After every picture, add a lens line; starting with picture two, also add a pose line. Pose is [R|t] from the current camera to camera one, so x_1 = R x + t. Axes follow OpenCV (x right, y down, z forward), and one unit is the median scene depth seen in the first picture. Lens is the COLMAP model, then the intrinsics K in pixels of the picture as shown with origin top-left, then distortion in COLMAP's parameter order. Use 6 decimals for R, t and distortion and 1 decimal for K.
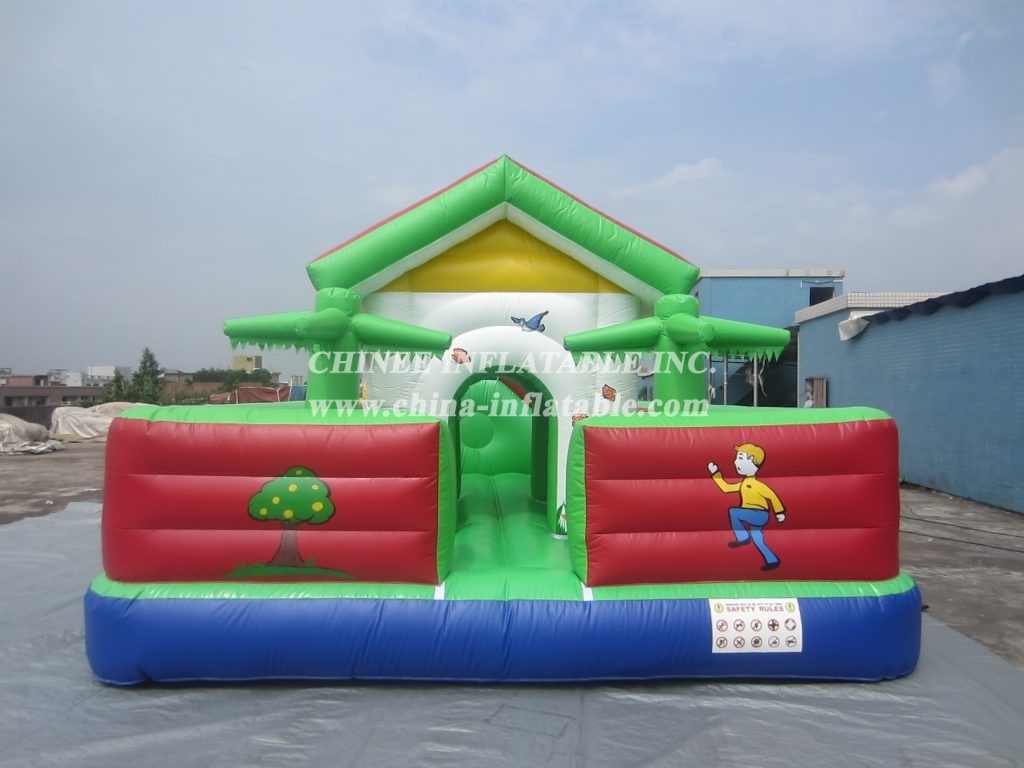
lens RADIAL K [[723.5, 0, 512.0], [0, 723.5, 384.0], [0, 0, 1]] dist [-0.007177, -0.001458]
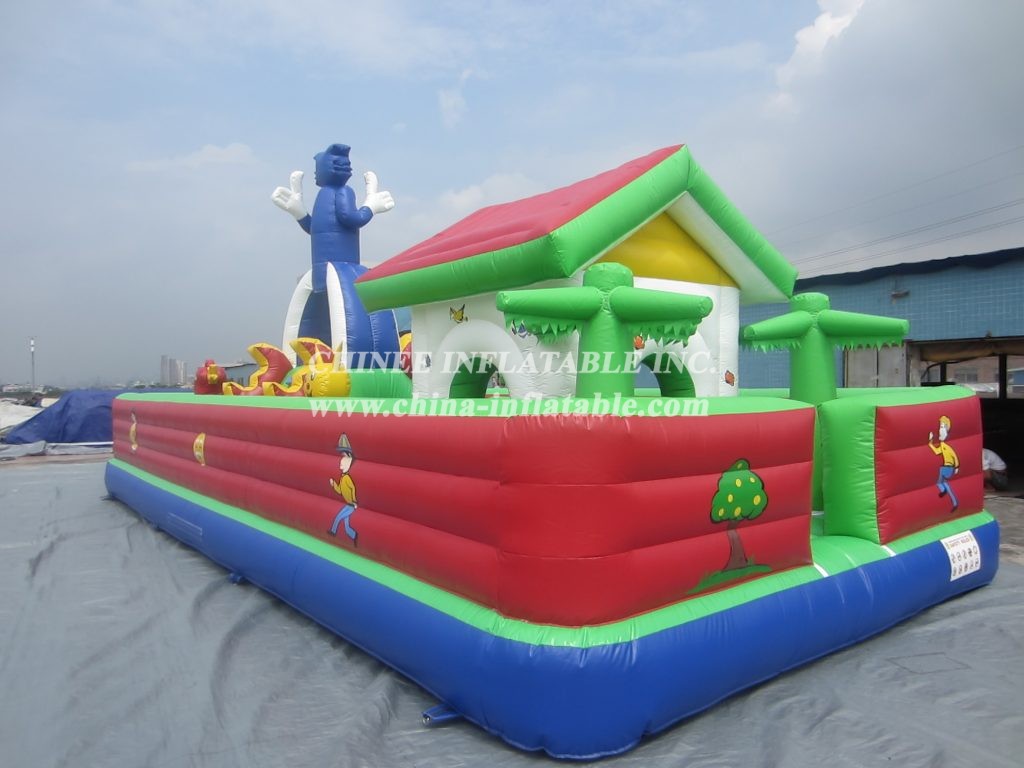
lens RADIAL K [[722.9, 0, 512.0], [0, 722.9, 384.0], [0, 0, 1]] dist [0.004190, 0.001612]
pose [[0.808018, -0.014645, 0.588976, -1.074927], [0.004679, 0.999819, 0.018440, -0.000838], [-0.589139, -0.012144, 0.807940, 0.426044]]
